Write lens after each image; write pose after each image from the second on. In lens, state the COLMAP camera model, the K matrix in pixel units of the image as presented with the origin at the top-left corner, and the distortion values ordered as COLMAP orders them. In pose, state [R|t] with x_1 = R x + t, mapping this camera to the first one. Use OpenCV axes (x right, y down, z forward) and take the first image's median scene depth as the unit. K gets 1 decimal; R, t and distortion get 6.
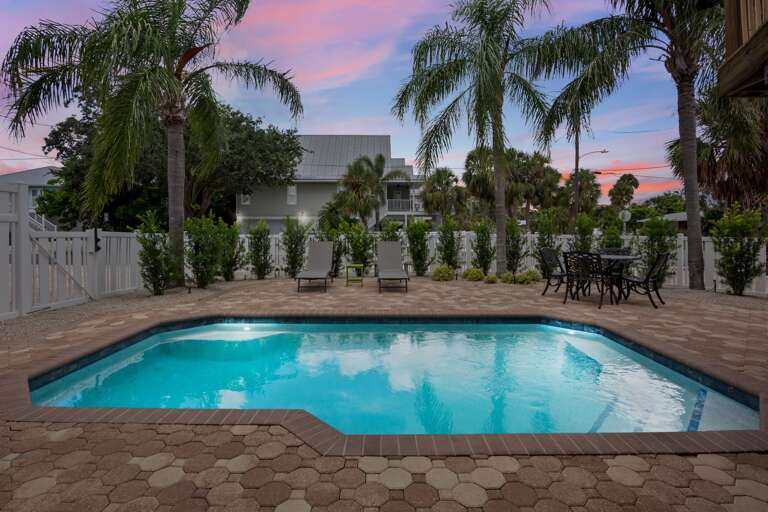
lens RADIAL K [[381.7, 0, 382.0], [0, 381.7, 254.1], [0, 0, 1]] dist [-0.022474, 0.000383]
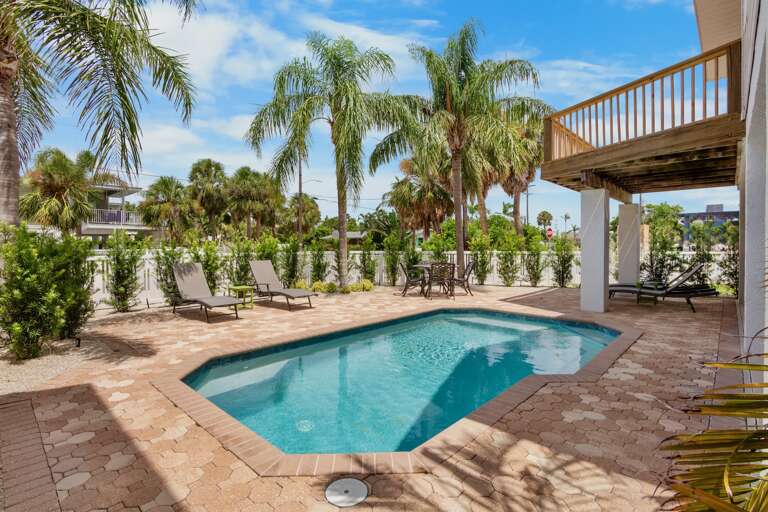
lens RADIAL K [[381.7, 0, 382.0], [0, 381.7, 254.1], [0, 0, 1]] dist [-0.022474, 0.000383]
pose [[0.680764, -0.020167, 0.732225, -0.672892], [0.050217, 0.998554, -0.019185, -0.021056], [-0.730779, 0.049831, 0.680793, 0.166105]]
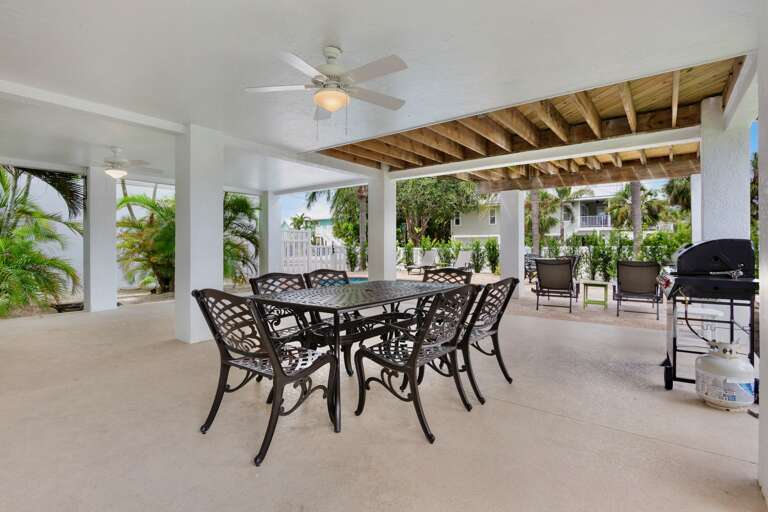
lens RADIAL K [[381.7, 0, 382.0], [0, 381.7, 254.1], [0, 0, 1]] dist [-0.022474, 0.000383]
pose [[0.795345, 0.008118, -0.606103, 1.081866], [-0.034199, 0.998919, -0.031497, 0.068916], [0.605192, 0.045779, 0.794762, -0.838783]]
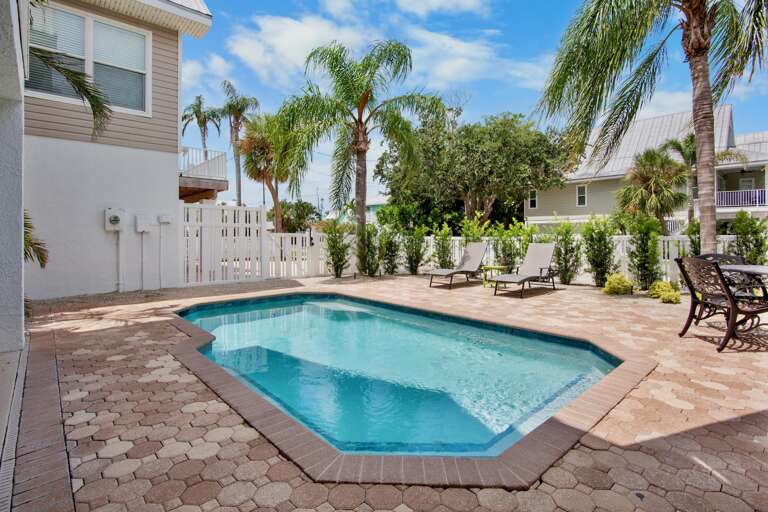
lens RADIAL K [[384.9, 0, 378.0], [0, 384.9, 238.1], [0, 0, 1]] dist [-0.014692, -0.000325]
pose [[0.663614, 0.001854, -0.748073, 0.621572], [-0.043374, 0.998410, -0.036002, 0.005545], [0.746817, 0.056339, 0.662639, 0.166406]]
